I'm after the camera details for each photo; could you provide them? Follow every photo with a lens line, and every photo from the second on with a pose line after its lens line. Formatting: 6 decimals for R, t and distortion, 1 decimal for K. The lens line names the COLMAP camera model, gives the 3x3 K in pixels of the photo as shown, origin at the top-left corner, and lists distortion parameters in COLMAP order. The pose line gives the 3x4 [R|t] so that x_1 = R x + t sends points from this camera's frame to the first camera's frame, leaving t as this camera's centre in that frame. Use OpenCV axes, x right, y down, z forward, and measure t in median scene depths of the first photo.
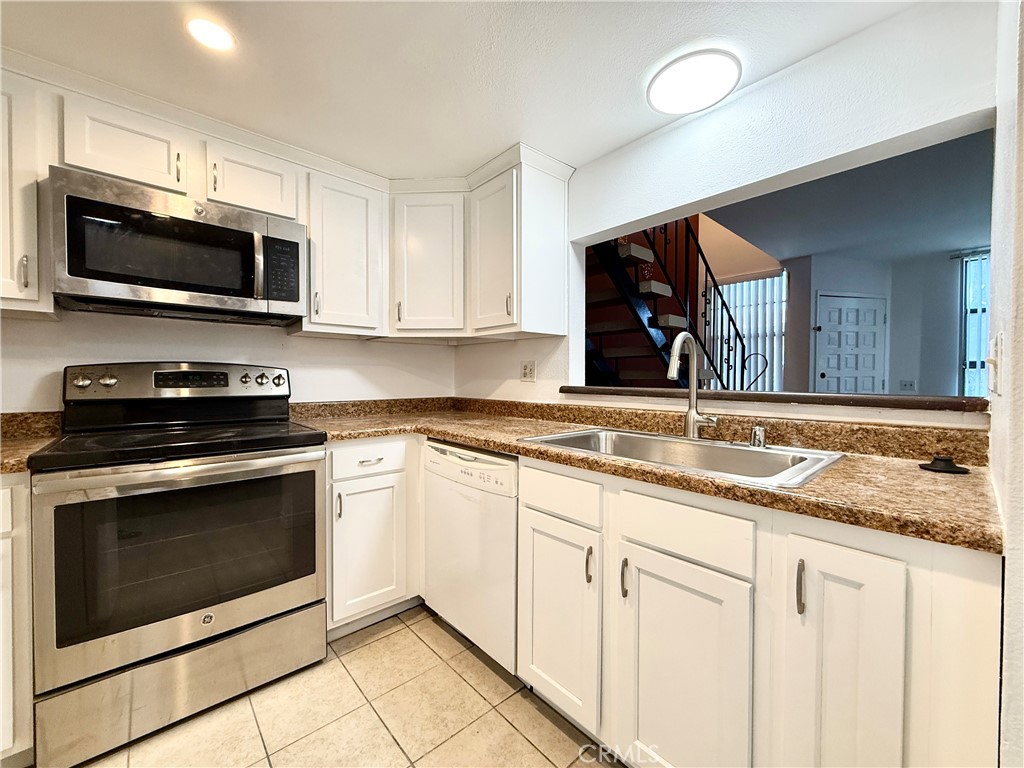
lens RADIAL K [[408.1, 0, 508.8], [0, 408.1, 383.9], [0, 0, 1]] dist [-0.001392, -0.000205]
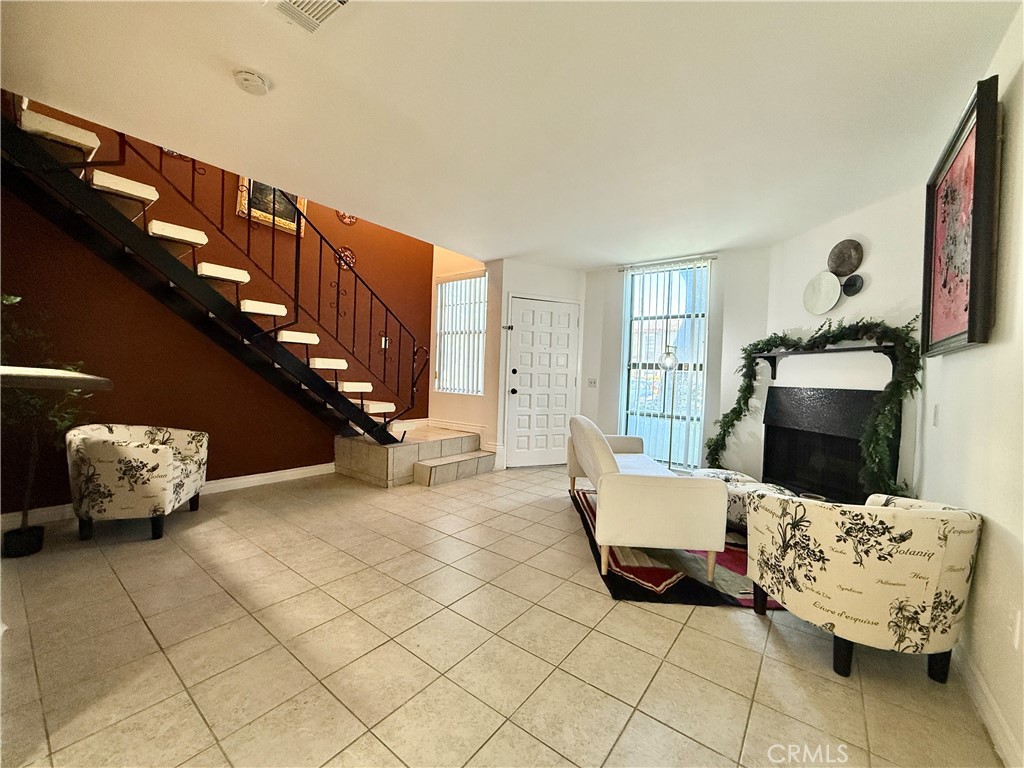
lens RADIAL K [[408.1, 0, 508.8], [0, 408.1, 383.9], [0, 0, 1]] dist [-0.001392, -0.000205]
pose [[0.982304, 0.028241, 0.185154, 0.559596], [-0.030450, 0.999495, 0.009098, 0.003017], [-0.184803, -0.014575, 0.982667, -0.056969]]
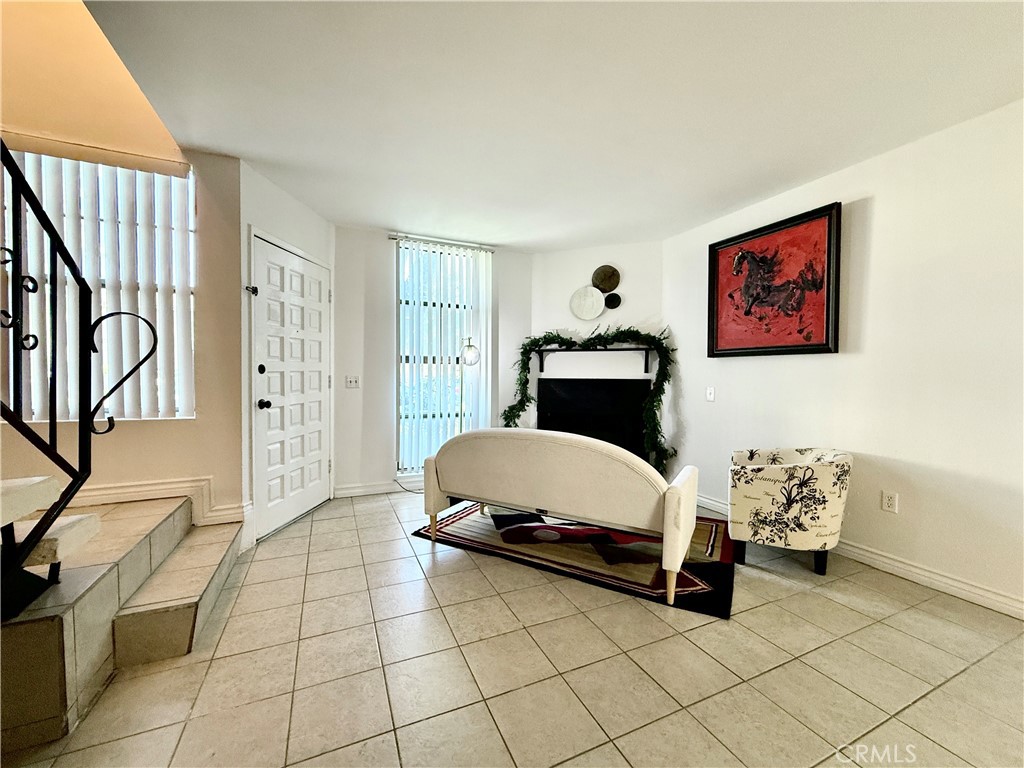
lens RADIAL K [[408.1, 0, 508.8], [0, 408.1, 383.9], [0, 0, 1]] dist [-0.001392, -0.000205]
pose [[0.300733, -0.024547, 0.953392, 0.298781], [0.006015, 0.999698, 0.023842, -0.010743], [-0.953689, -0.001436, 0.300790, 0.463436]]
